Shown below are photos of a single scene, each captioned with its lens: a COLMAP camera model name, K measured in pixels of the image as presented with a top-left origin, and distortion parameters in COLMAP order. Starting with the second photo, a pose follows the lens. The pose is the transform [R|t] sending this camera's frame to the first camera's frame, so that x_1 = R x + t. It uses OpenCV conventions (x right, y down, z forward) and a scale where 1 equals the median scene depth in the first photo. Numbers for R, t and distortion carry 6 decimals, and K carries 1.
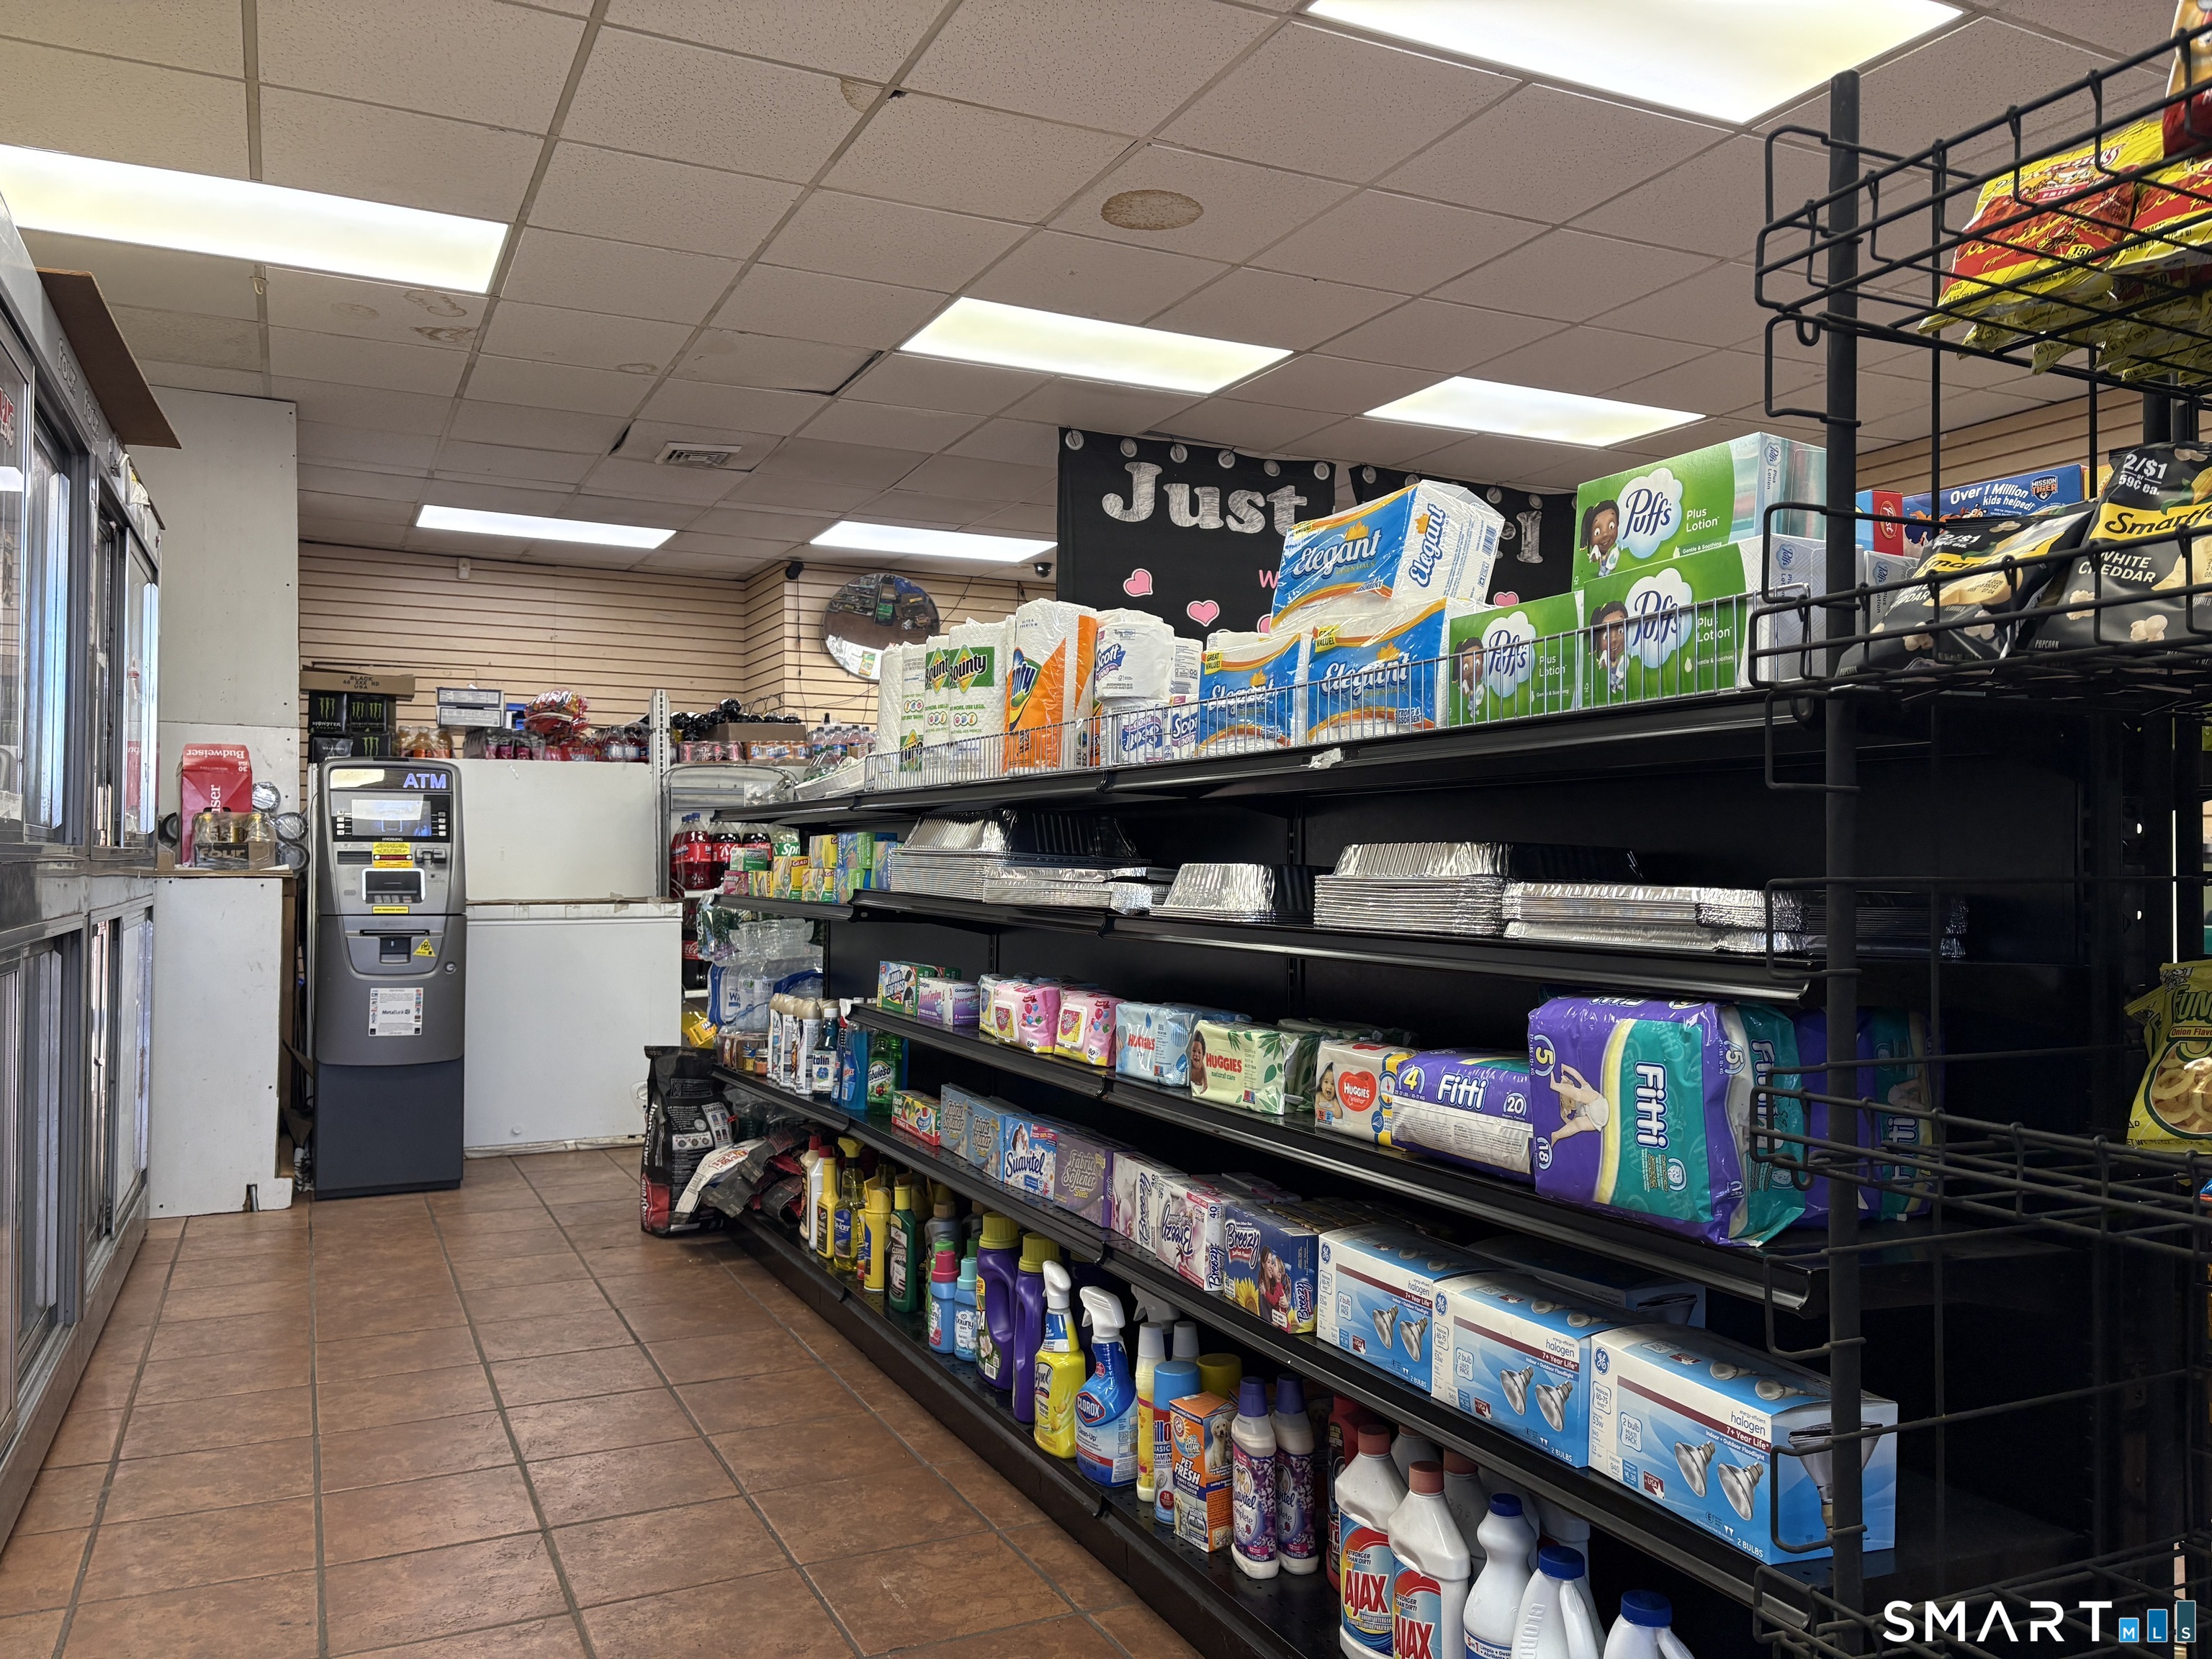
lens RADIAL K [[1664.7, 0, 1107.0], [0, 1664.7, 835.8], [0, 0, 1]] dist [0.045964, -0.049133]
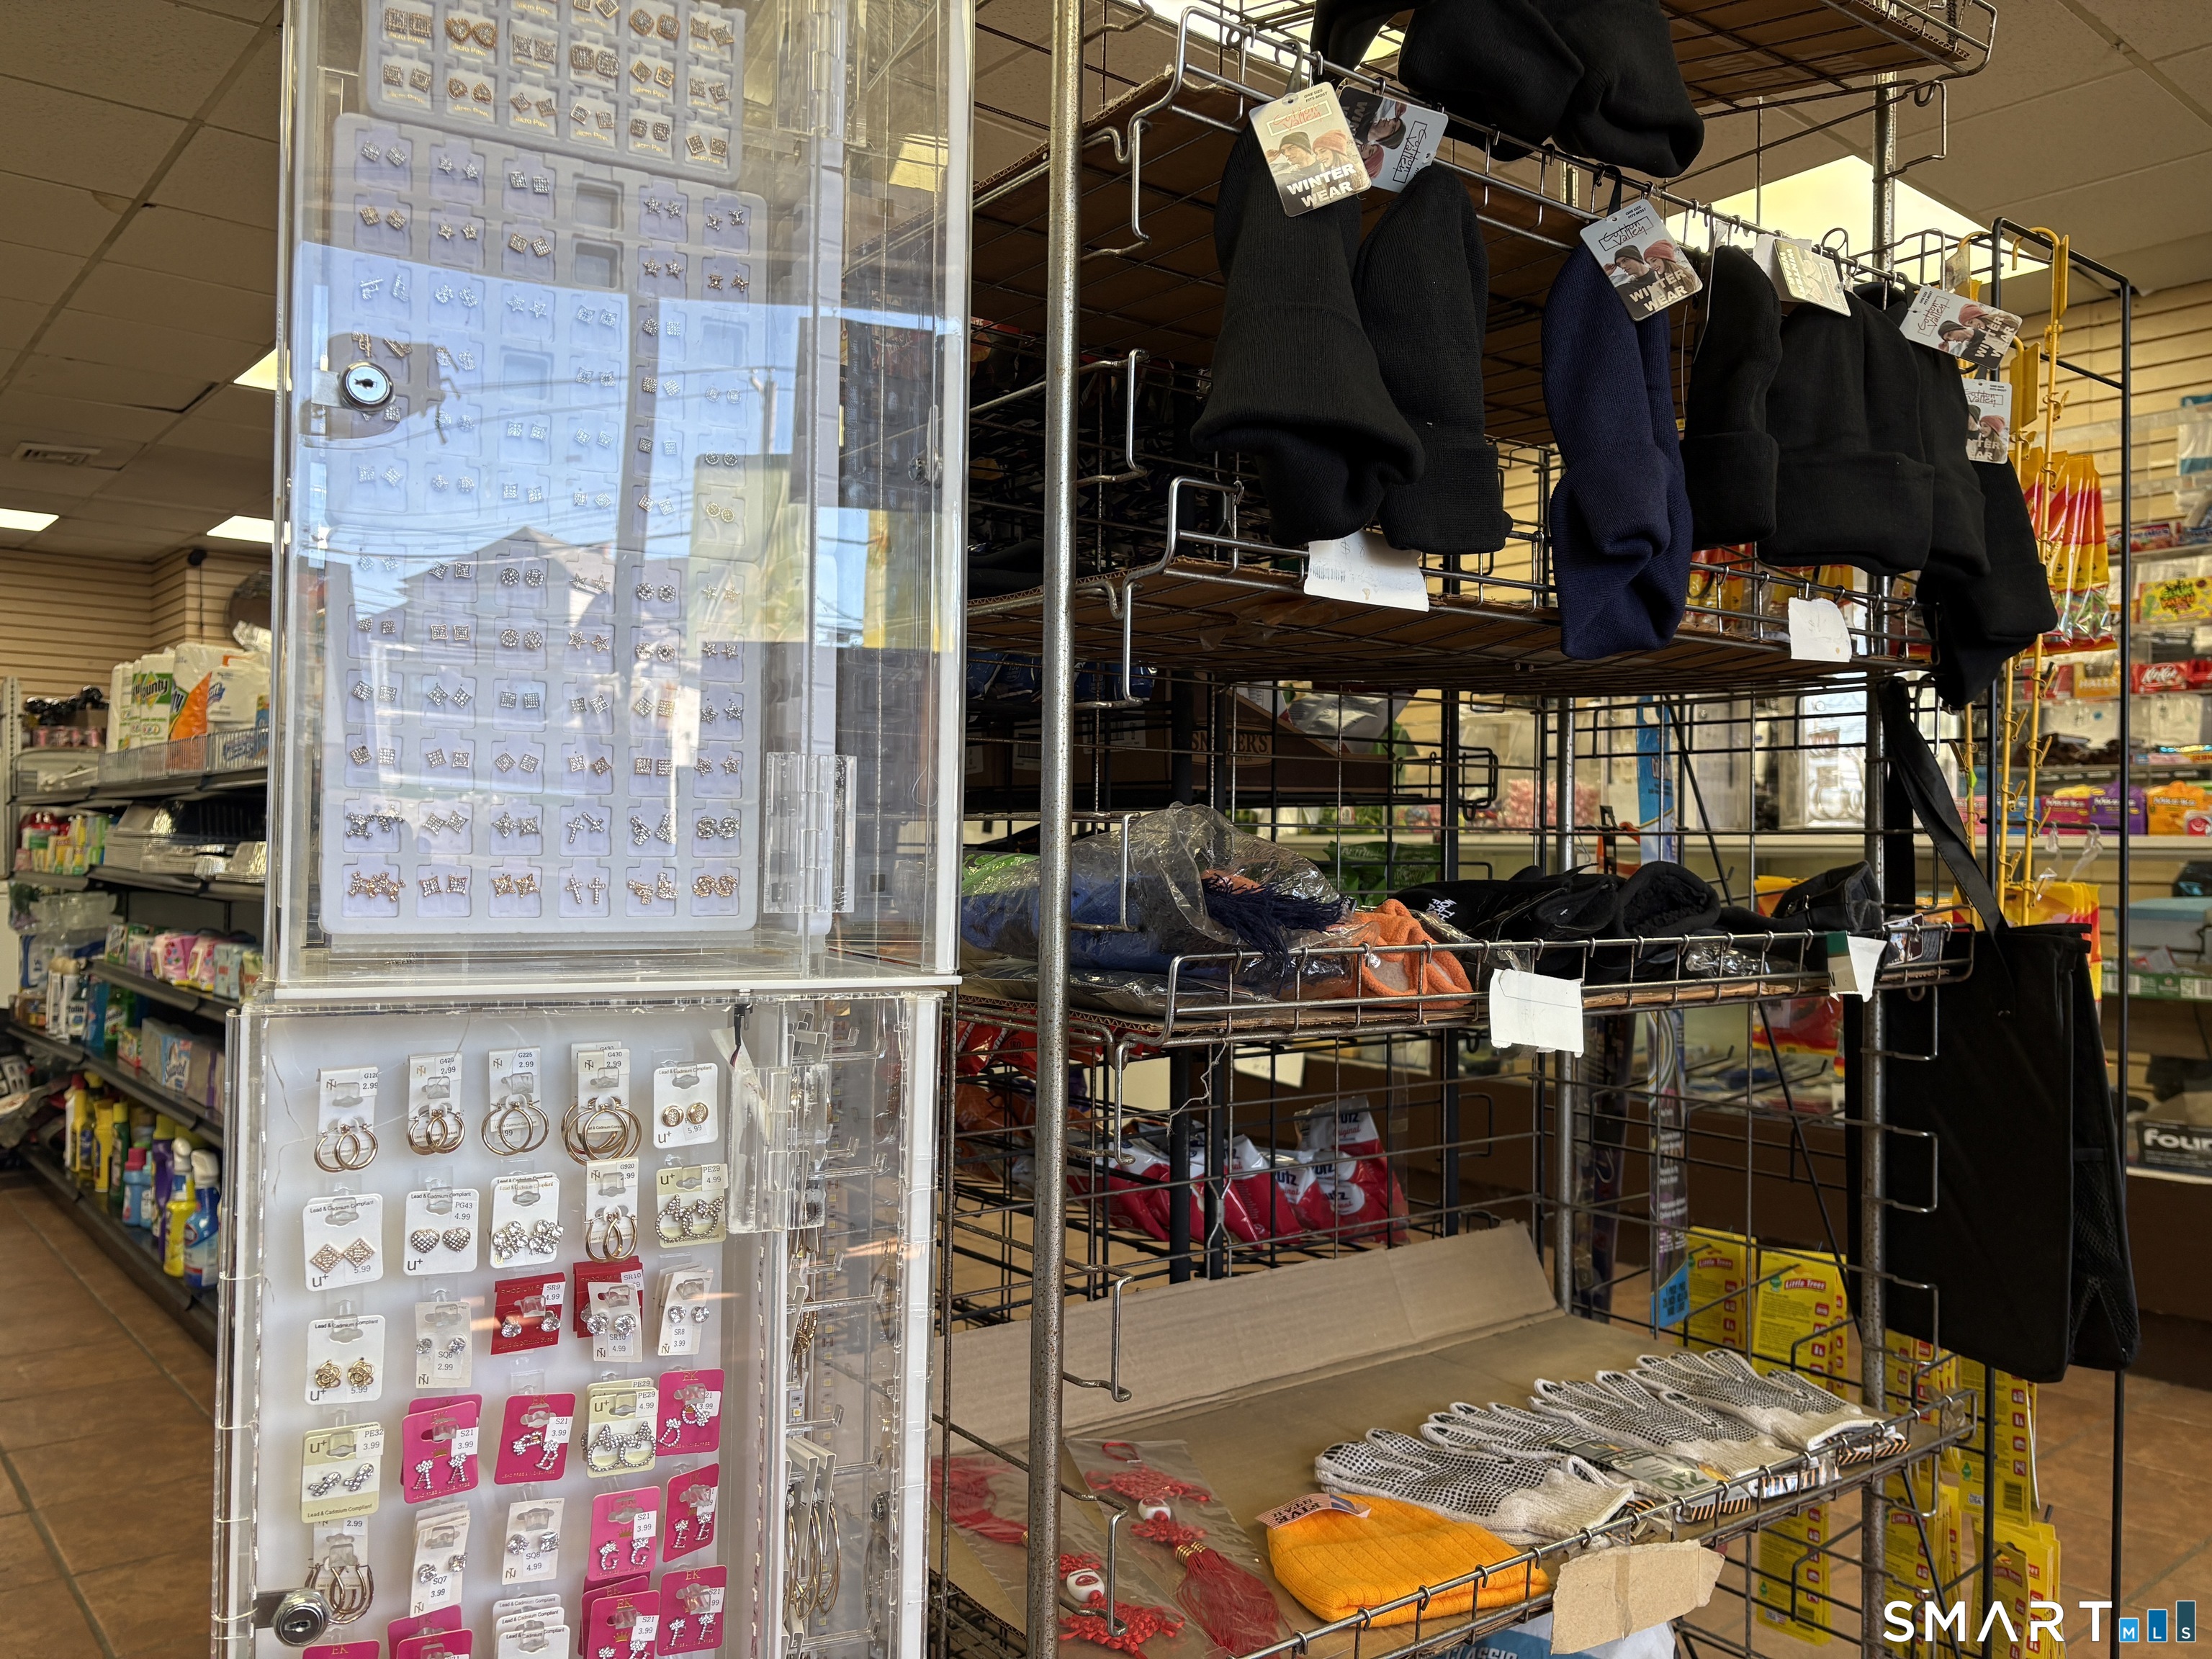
lens RADIAL K [[1664.7, 0, 1094.7], [0, 1664.7, 833.9], [0, 0, 1]] dist [0.045964, -0.049133]
pose [[0.969283, 0.008380, 0.245806, 0.170110], [-0.010072, 0.999933, 0.005629, -0.002617], [-0.245742, -0.007932, 0.969303, -0.243170]]
